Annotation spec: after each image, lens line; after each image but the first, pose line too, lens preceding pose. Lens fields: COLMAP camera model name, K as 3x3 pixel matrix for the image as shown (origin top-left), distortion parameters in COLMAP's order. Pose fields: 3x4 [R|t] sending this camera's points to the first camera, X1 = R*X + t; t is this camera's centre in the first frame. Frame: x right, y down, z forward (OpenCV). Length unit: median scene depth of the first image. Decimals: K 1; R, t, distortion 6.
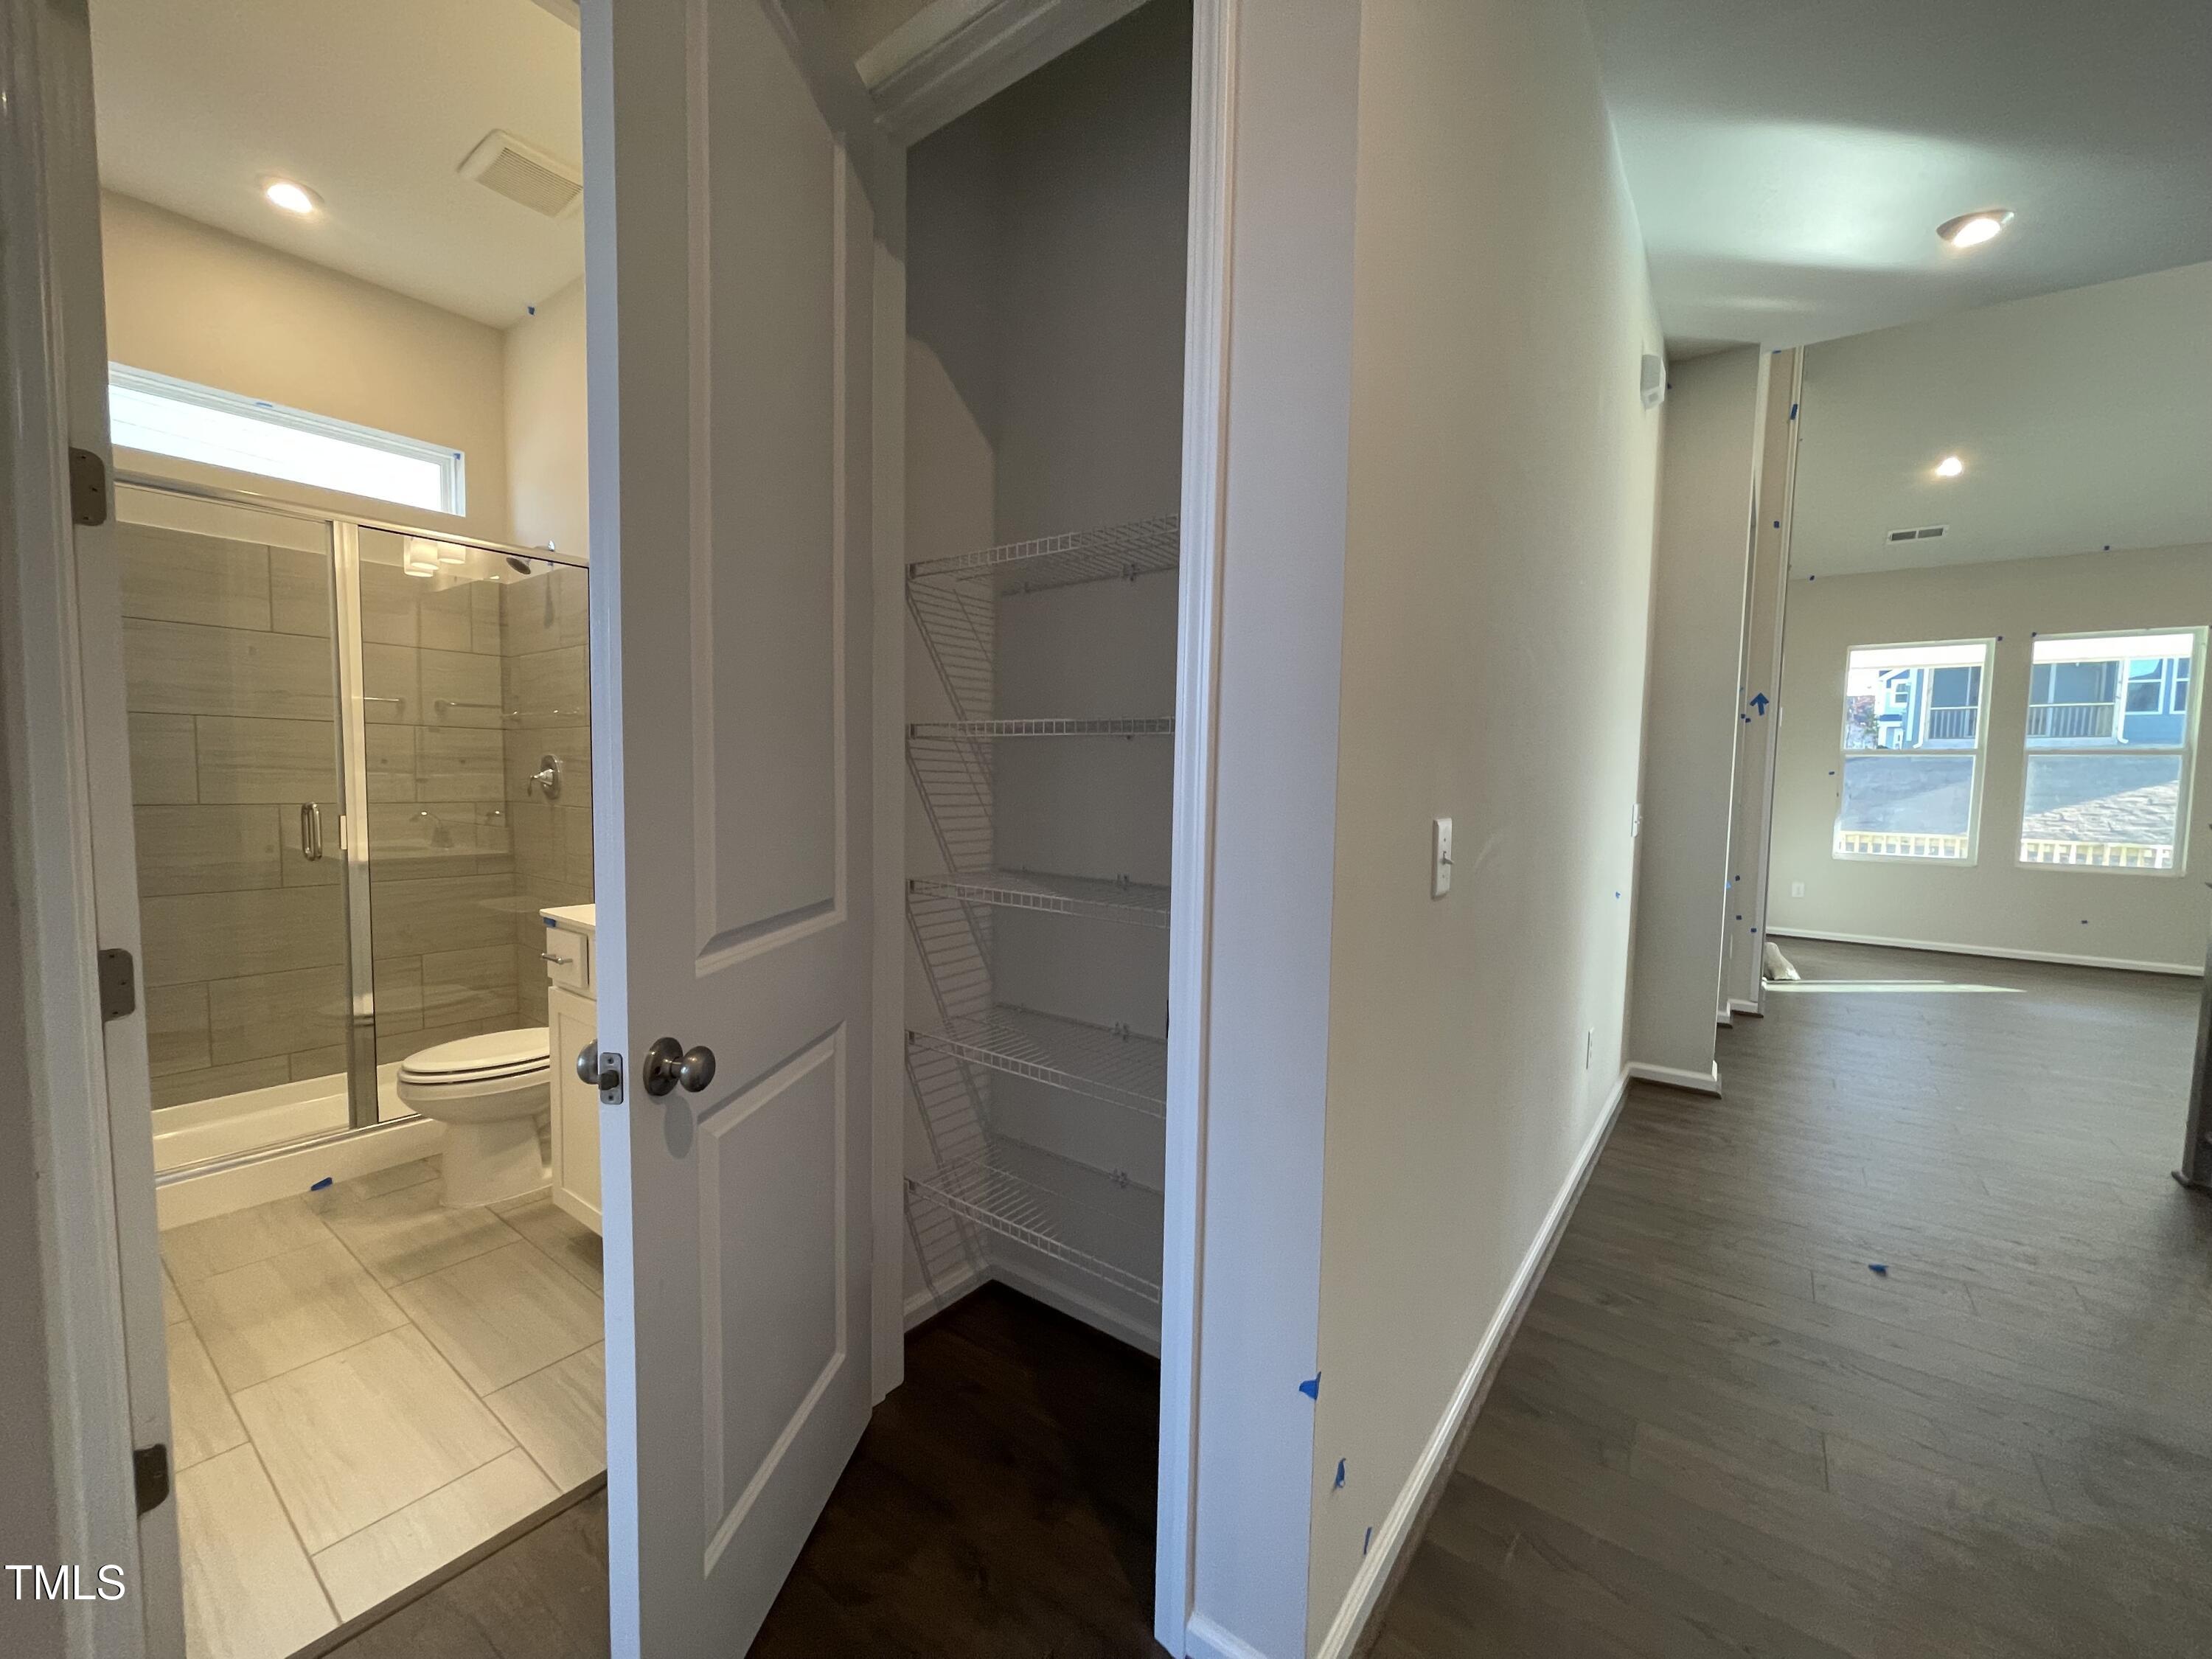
lens RADIAL K [[887.8, 0, 1115.2], [0, 887.8, 829.6], [0, 0, 1]] dist [-0.004194, 0.000908]
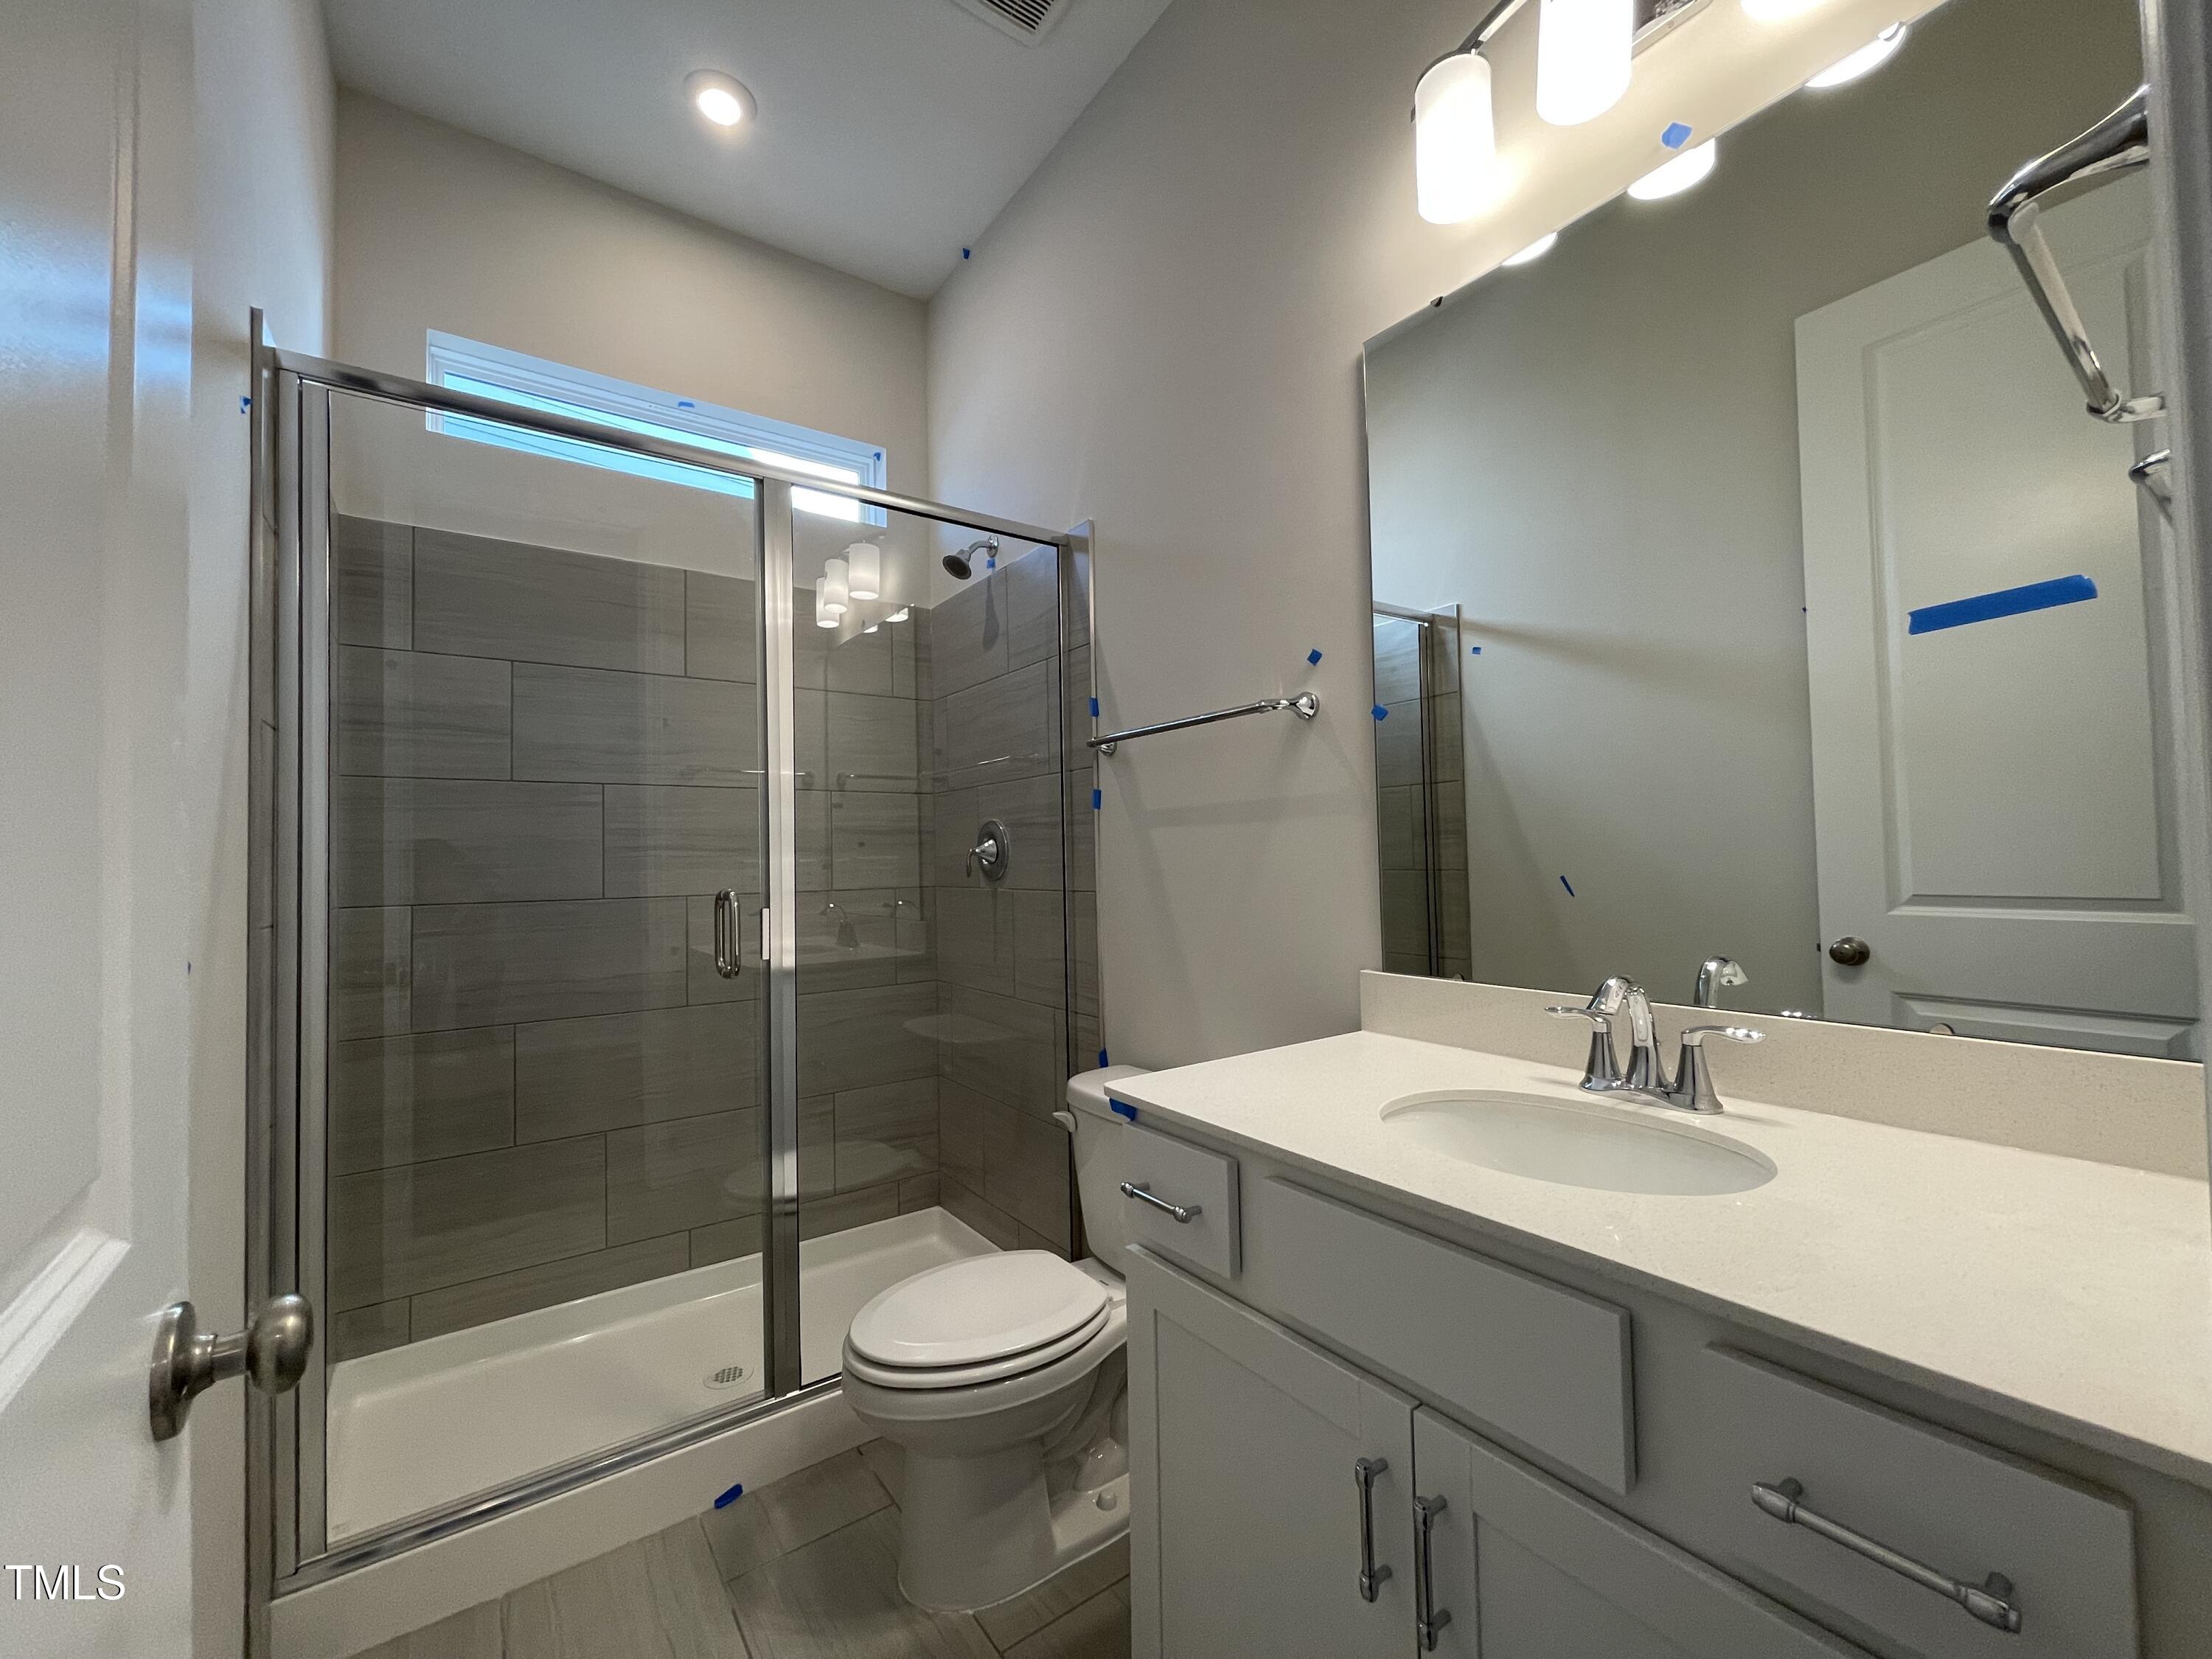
lens RADIAL K [[887.8, 0, 1112.8], [0, 887.8, 841.0], [0, 0, 1]] dist [-0.004194, 0.000908]
pose [[0.954105, -0.039144, -0.296903, -0.371177], [0.014382, 0.996266, -0.085133, -0.004943], [0.299127, 0.076956, 0.951105, 0.385347]]
